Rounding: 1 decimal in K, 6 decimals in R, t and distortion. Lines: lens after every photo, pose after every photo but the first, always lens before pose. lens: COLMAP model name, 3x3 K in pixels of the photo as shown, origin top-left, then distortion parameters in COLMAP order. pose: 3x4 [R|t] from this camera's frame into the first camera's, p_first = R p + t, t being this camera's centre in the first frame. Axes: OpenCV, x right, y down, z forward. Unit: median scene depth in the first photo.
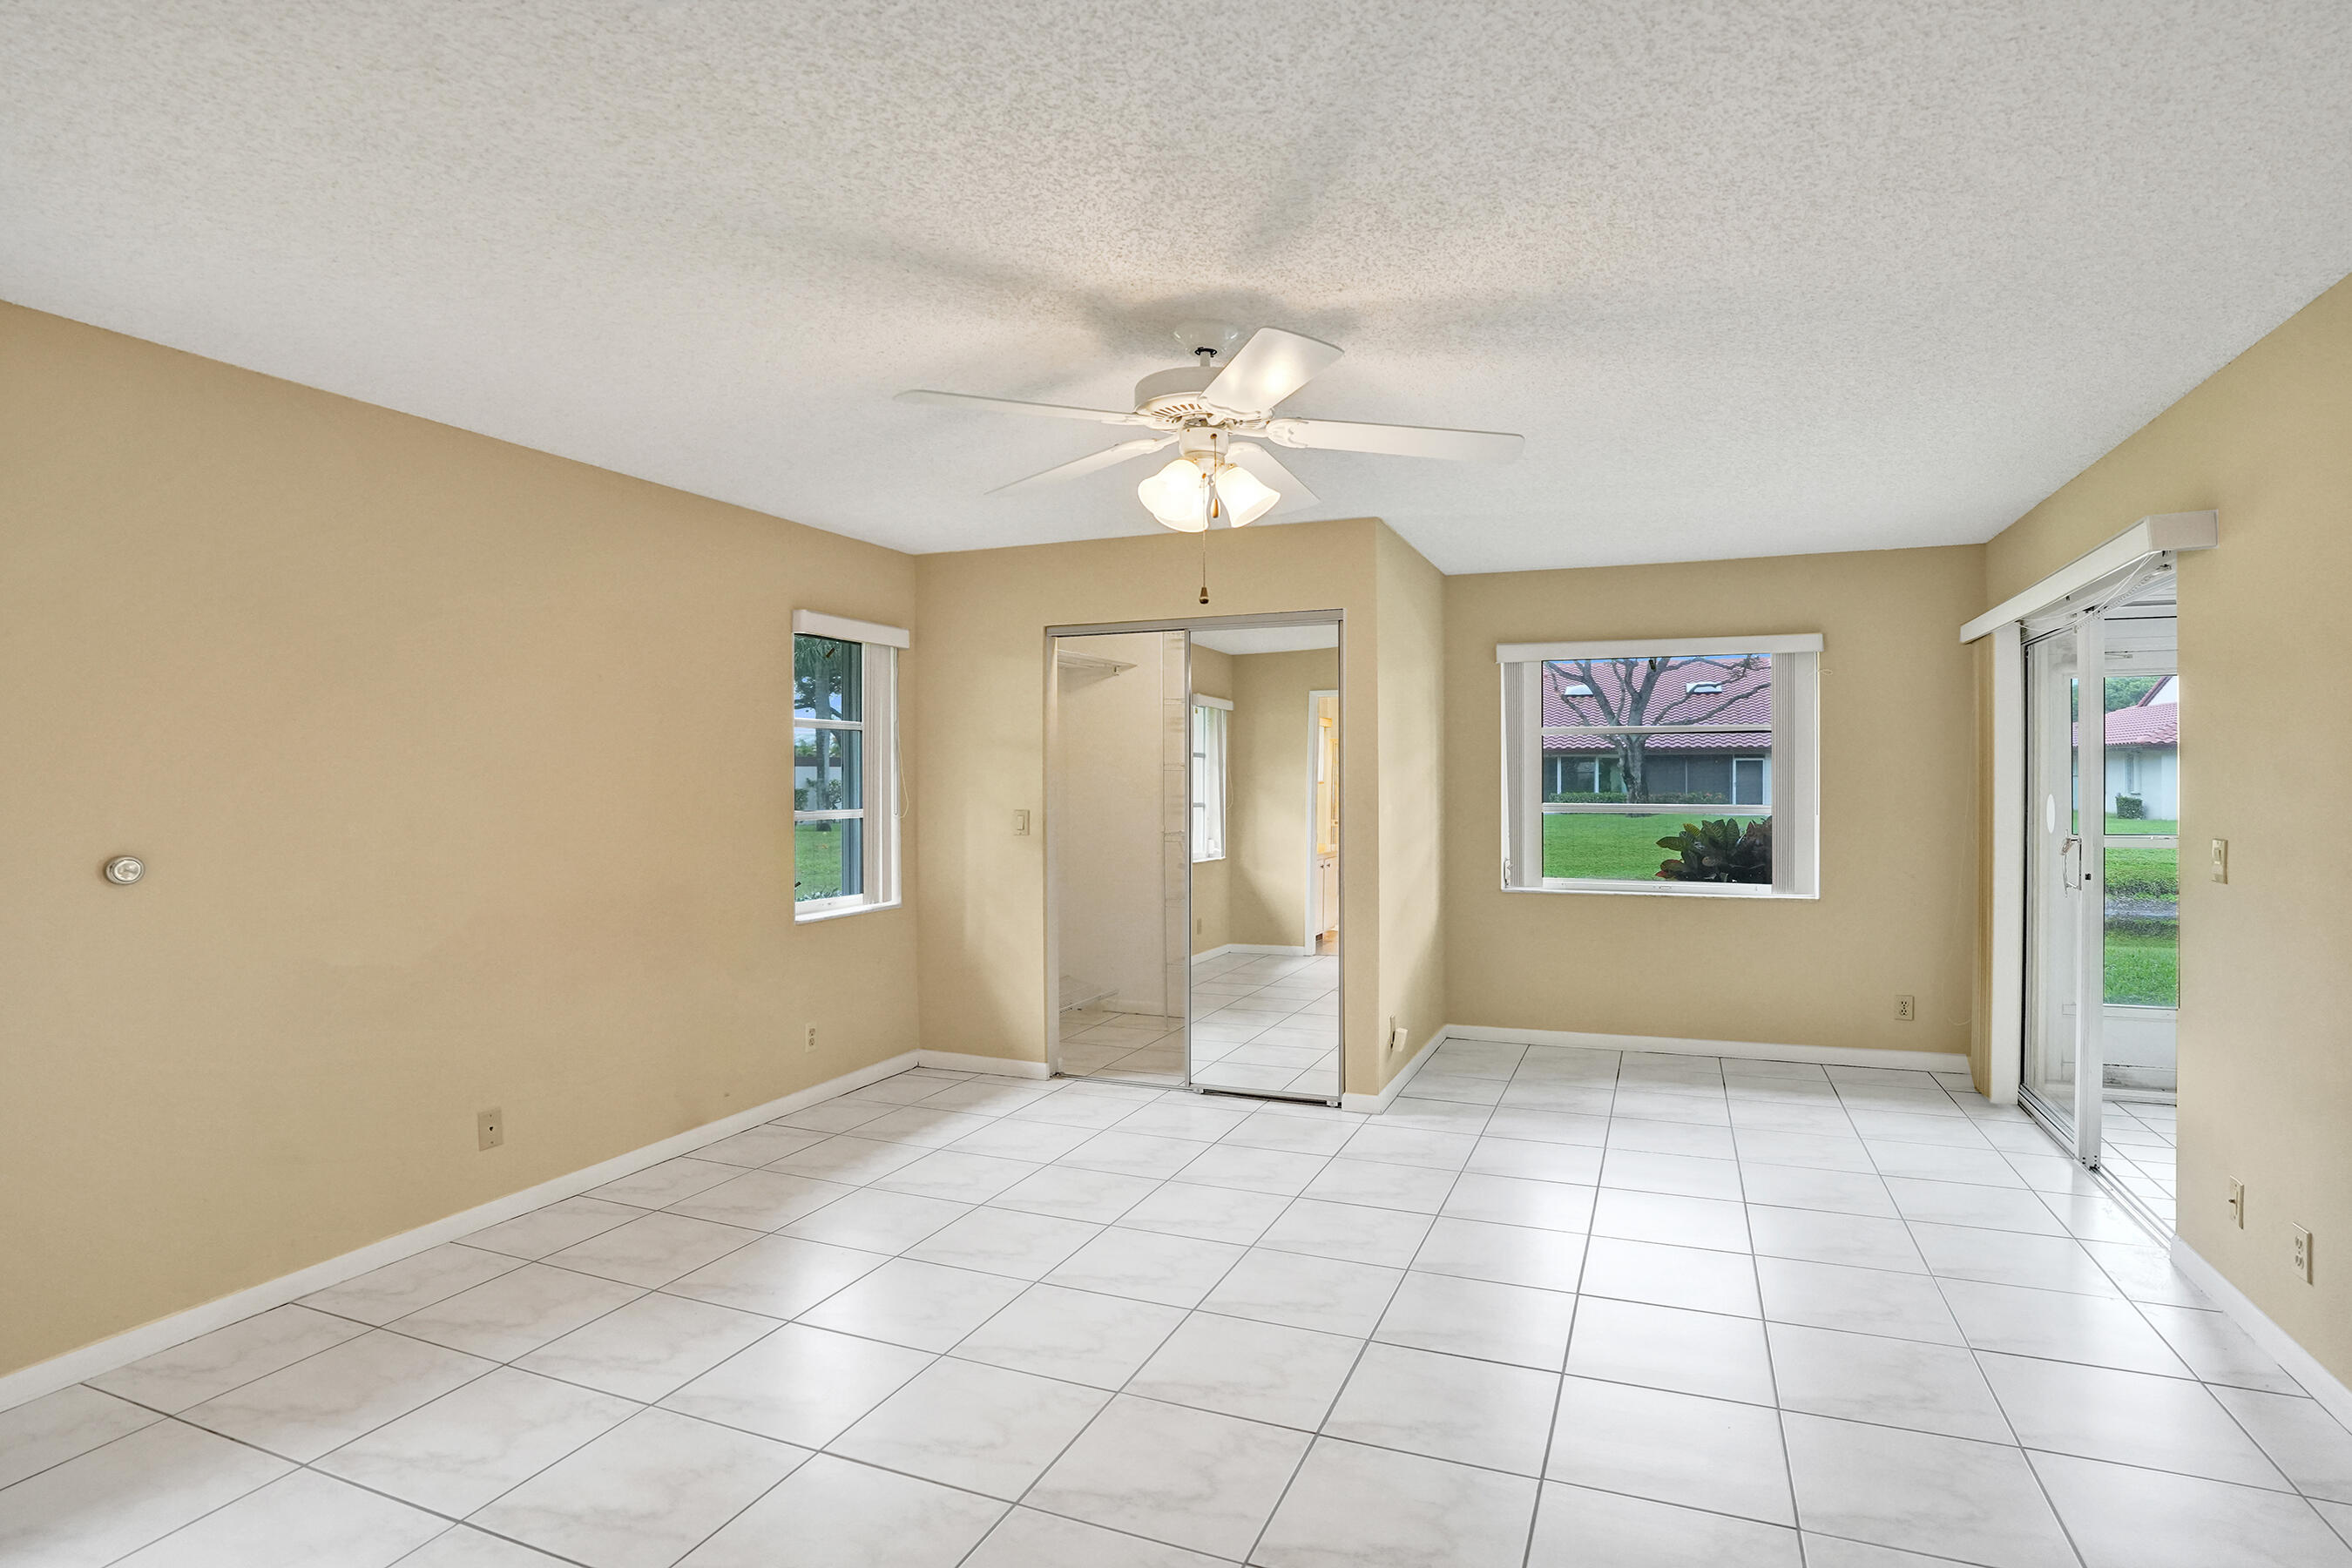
lens RADIAL K [[1218.7, 0, 1176.0], [0, 1218.7, 784.0], [0, 0, 1]] dist [-0.078397, 0.038773]
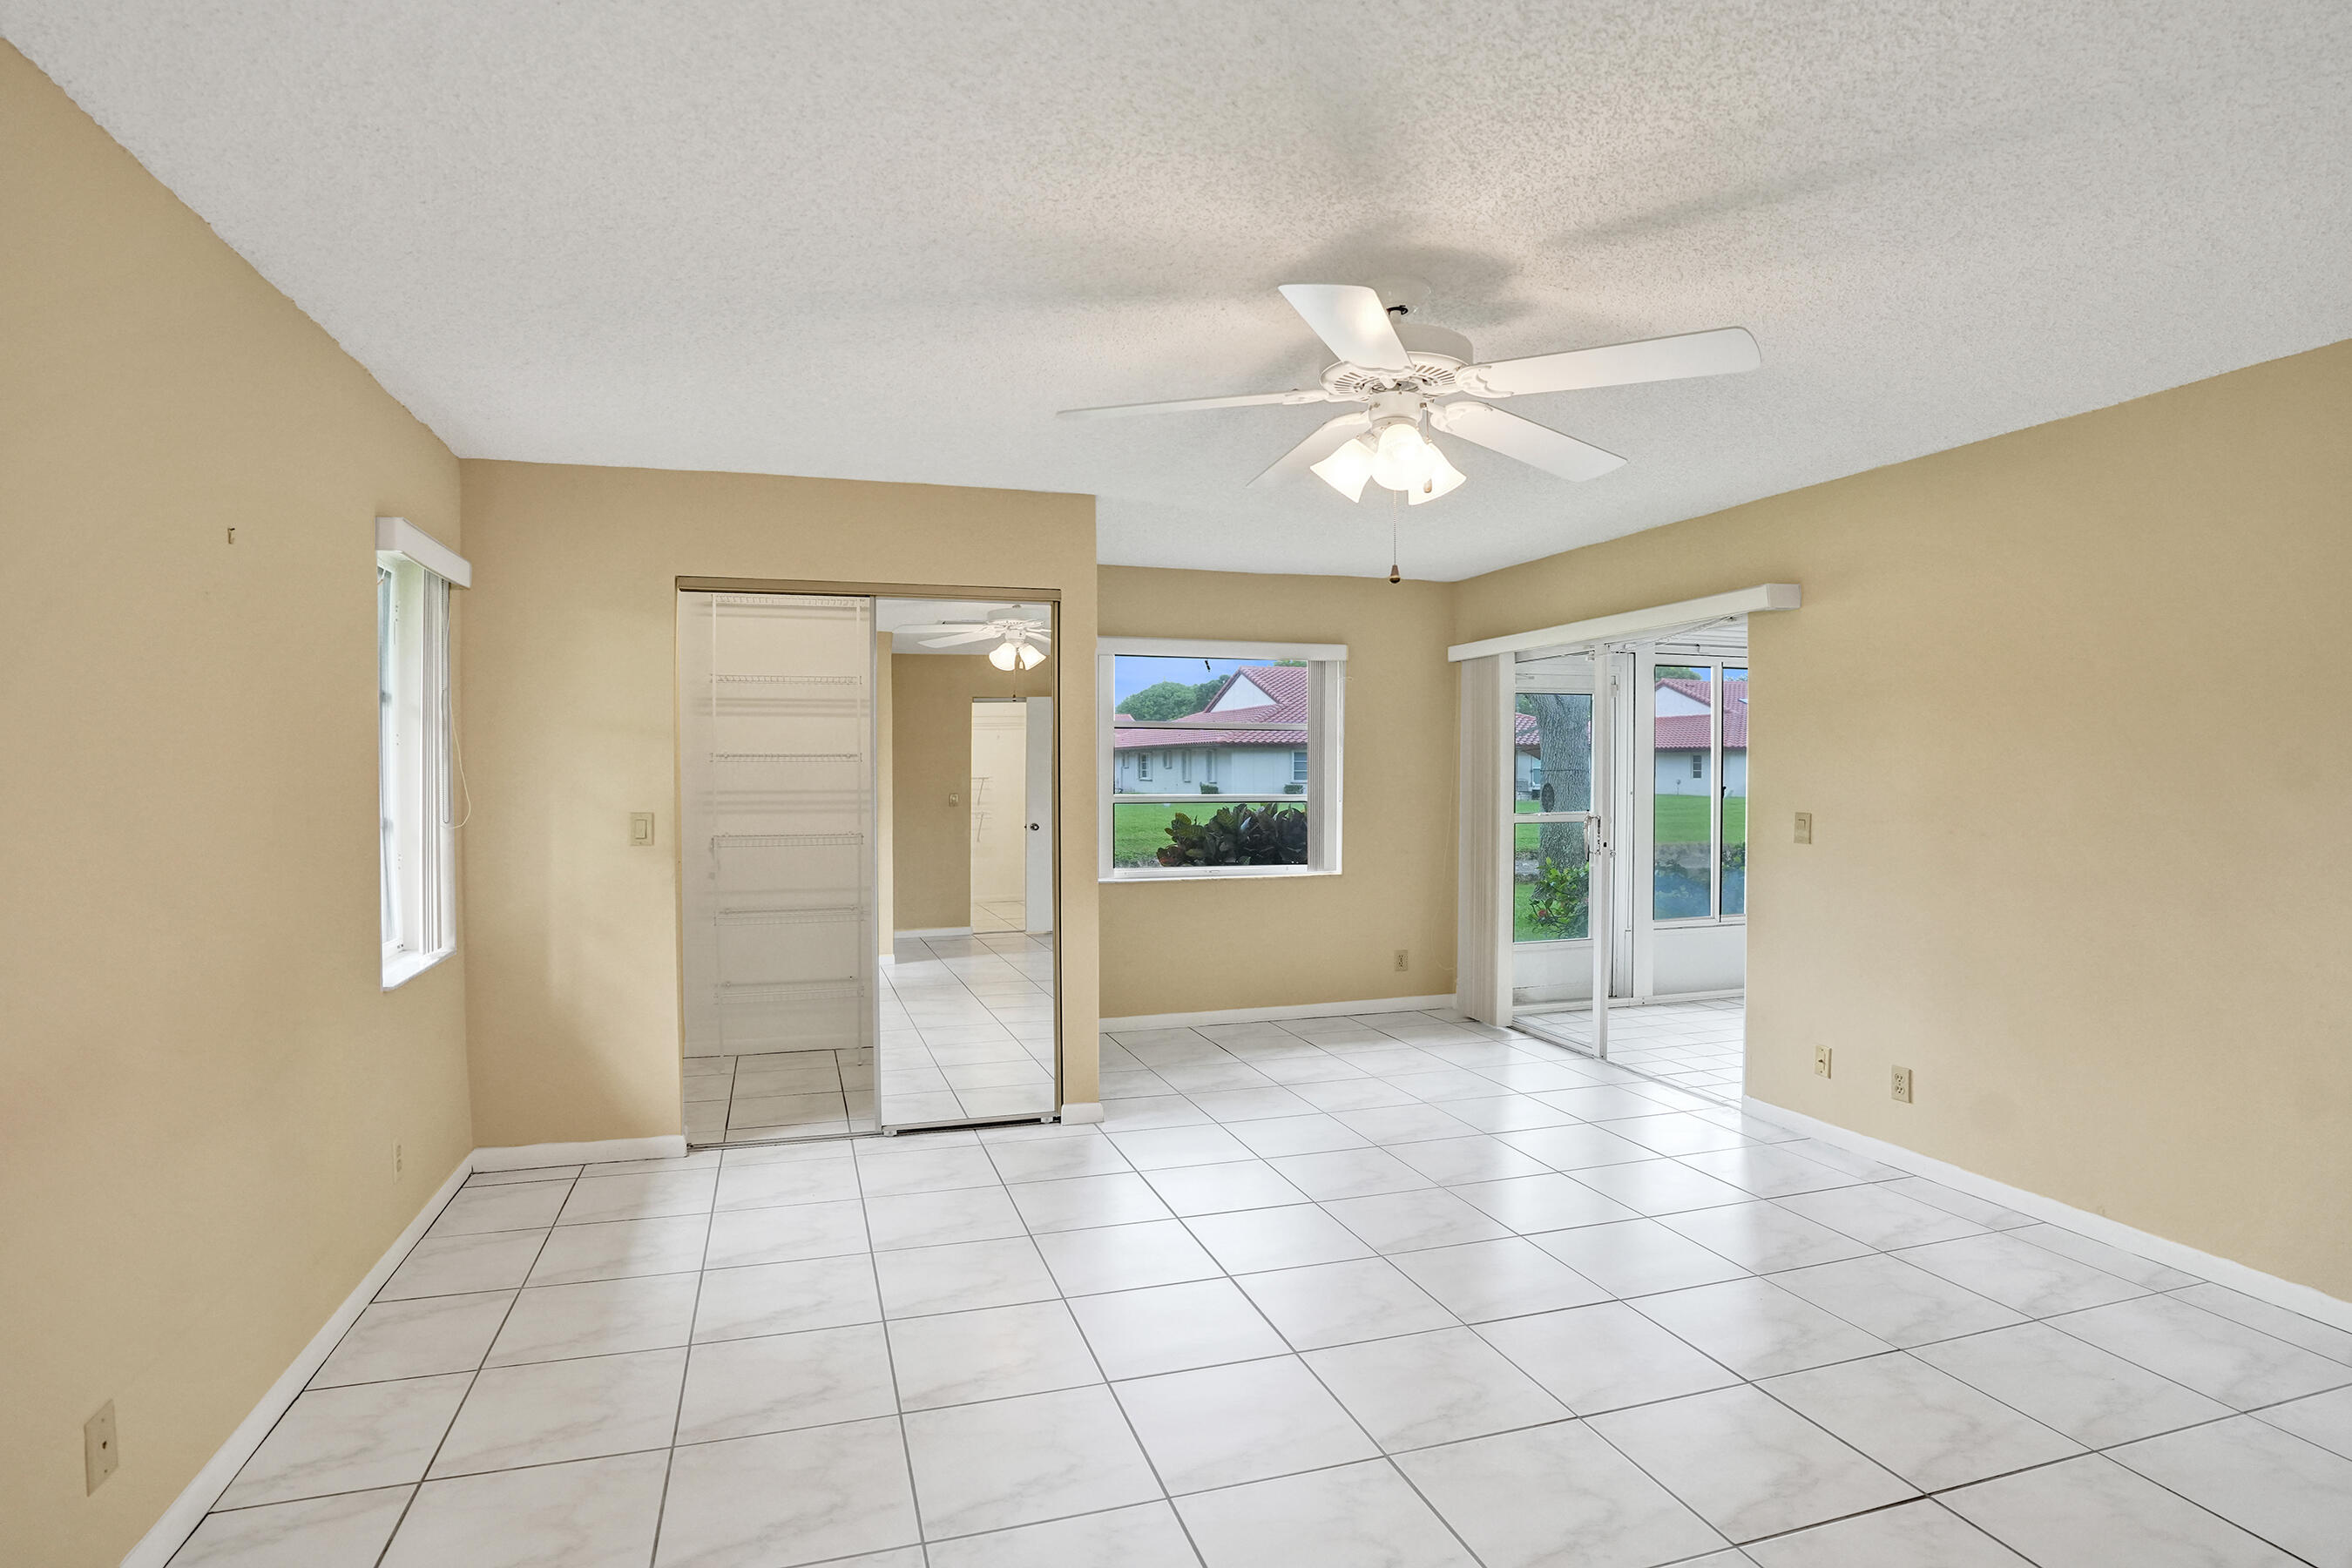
lens RADIAL K [[1218.7, 0, 1176.0], [0, 1218.7, 784.0], [0, 0, 1]] dist [-0.078397, 0.038773]
pose [[0.769379, -0.008520, 0.638736, -0.366954], [0.004881, 0.999960, 0.007458, -0.001013], [-0.638774, -0.002621, 0.769390, 0.207945]]
